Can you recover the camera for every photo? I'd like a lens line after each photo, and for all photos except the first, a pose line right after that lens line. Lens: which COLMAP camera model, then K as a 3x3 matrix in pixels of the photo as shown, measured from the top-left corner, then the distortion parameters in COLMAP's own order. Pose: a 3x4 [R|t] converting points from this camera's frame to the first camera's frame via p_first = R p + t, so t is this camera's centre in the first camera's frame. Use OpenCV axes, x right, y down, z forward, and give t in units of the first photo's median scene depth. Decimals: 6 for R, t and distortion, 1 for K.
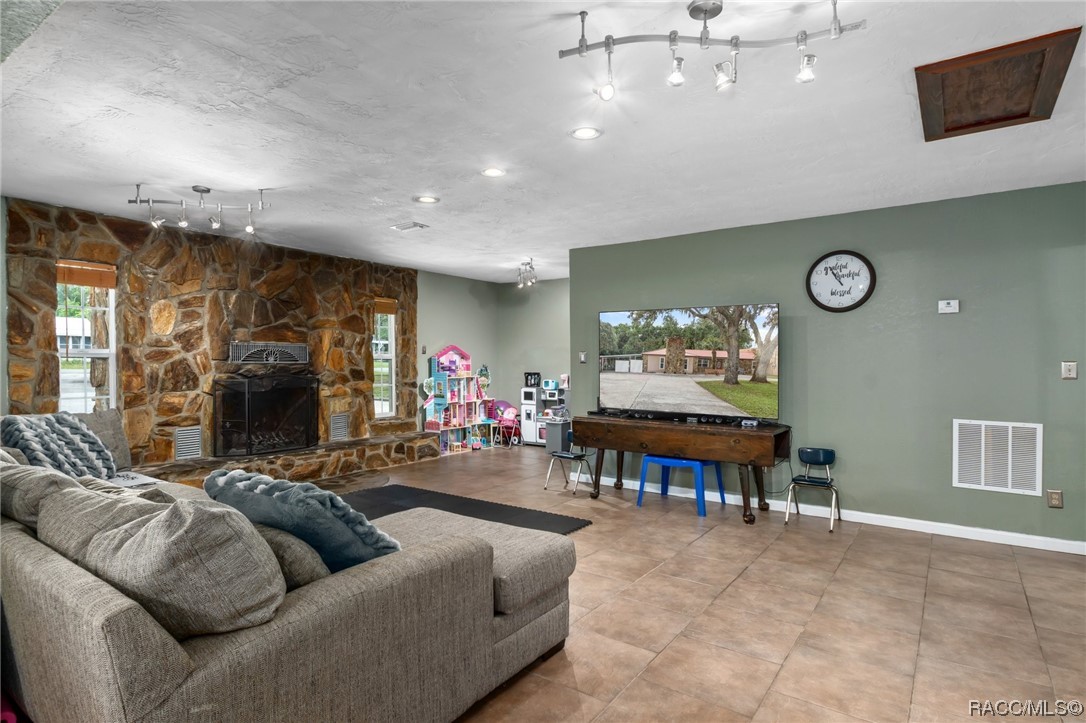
lens RADIAL K [[586.6, 0, 521.1], [0, 586.6, 365.8], [0, 0, 1]] dist [0.019828, -0.000787]
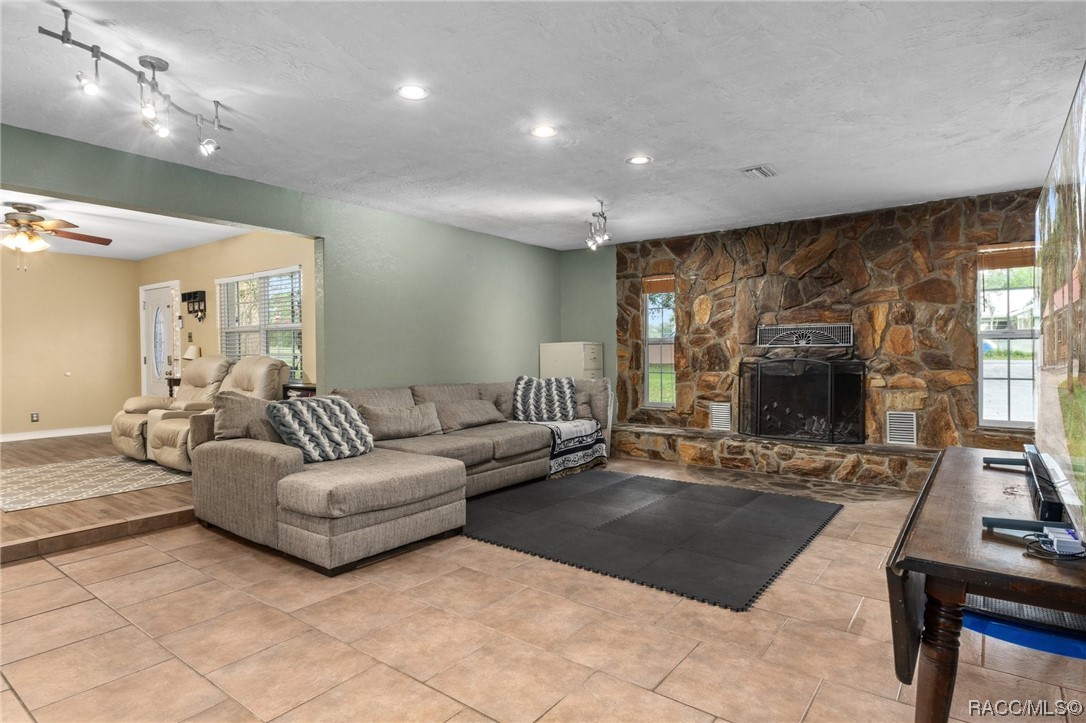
lens RADIAL K [[586.6, 0, 549.6], [0, 586.6, 366.7], [0, 0, 1]] dist [0.019828, -0.000787]
pose [[-0.021176, 0.017406, -0.999624, 0.580761], [-0.004534, 0.999836, 0.017505, 0.014641], [0.999765, 0.004903, -0.021094, 0.683882]]
